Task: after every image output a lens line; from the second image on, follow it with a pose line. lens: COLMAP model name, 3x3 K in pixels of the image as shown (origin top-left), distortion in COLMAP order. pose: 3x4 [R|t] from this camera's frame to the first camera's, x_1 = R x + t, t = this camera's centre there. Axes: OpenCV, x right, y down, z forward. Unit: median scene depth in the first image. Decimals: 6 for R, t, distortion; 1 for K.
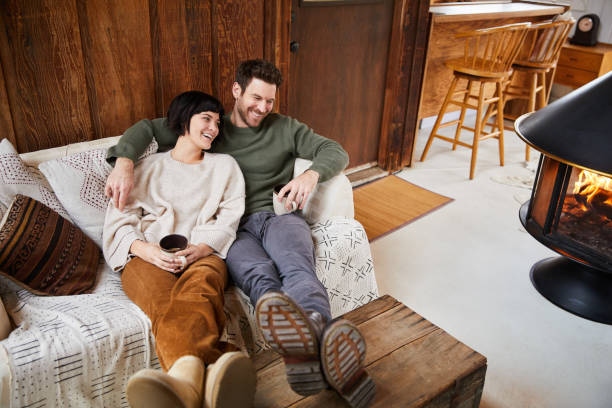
lens RADIAL K [[561.3, 0, 306.2], [0, 561.3, 204.1], [0, 0, 1]] dist [0.008518, 0.000000]
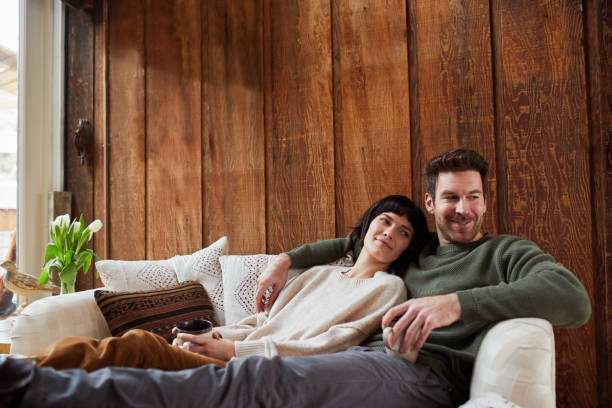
lens RADIAL K [[596.7, 0, 308.0], [0, 596.7, 198.6], [0, 0, 1]] dist [-0.053368, 0.000000]
pose [[0.460550, -0.098786, -0.882120, 0.437347], [-0.347939, 0.894166, -0.281792, 0.067428], [0.816598, 0.436703, 0.377436, 0.552813]]
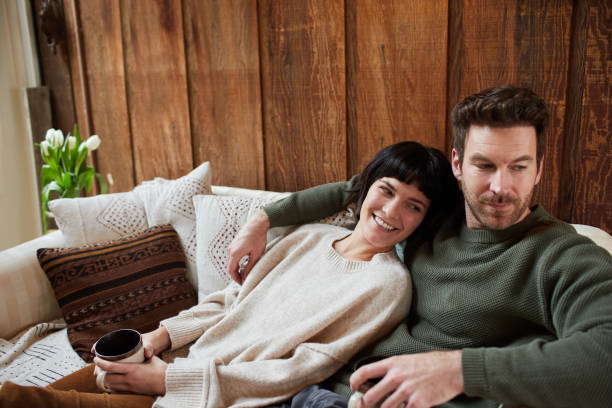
lens RADIAL K [[596.7, 0, 303.2], [0, 596.7, 197.9], [0, 0, 1]] dist [-0.053368, 0.000000]
pose [[0.337869, 0.175243, -0.924735, 0.290773], [-0.365759, 0.929736, 0.042554, -0.128614], [0.867217, 0.323852, 0.378225, 0.659385]]
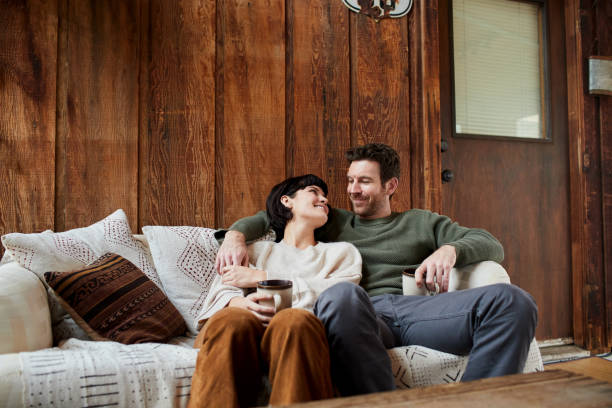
lens RADIAL K [[596.7, 0, 310.4], [0, 596.7, 199.8], [0, 0, 1]] dist [-0.053368, 0.000000]
pose [[0.946012, -0.066531, -0.317230, 0.085902], [-0.092499, 0.882596, -0.460942, 0.258612], [0.310653, 0.465400, 0.828793, 0.197919]]
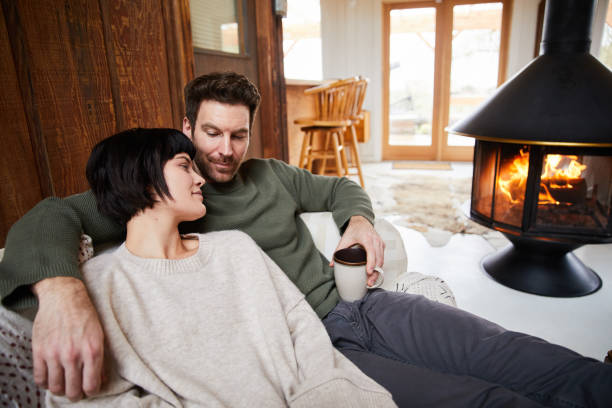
lens RADIAL K [[417.7, 0, 308.8], [0, 417.7, 200.8], [0, 0, 1]] dist [-0.099318, 0.073240]
pose [[0.830185, -0.217267, 0.513408, -0.266194], [0.303222, 0.948773, -0.088805, -0.051360], [-0.467813, 0.229401, 0.853537, 0.561879]]
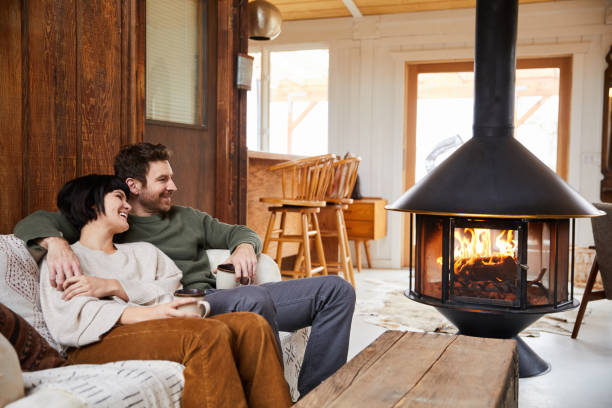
lens RADIAL K [[728.5, 0, 308.0], [0, 728.5, 202.2], [0, 0, 1]] dist [0.073378, 0.000000]
pose [[0.876148, -0.053806, 0.479029, -0.432854], [0.230812, 0.919252, -0.318905, 0.260708], [-0.423190, 0.389974, 0.817821, -0.057419]]
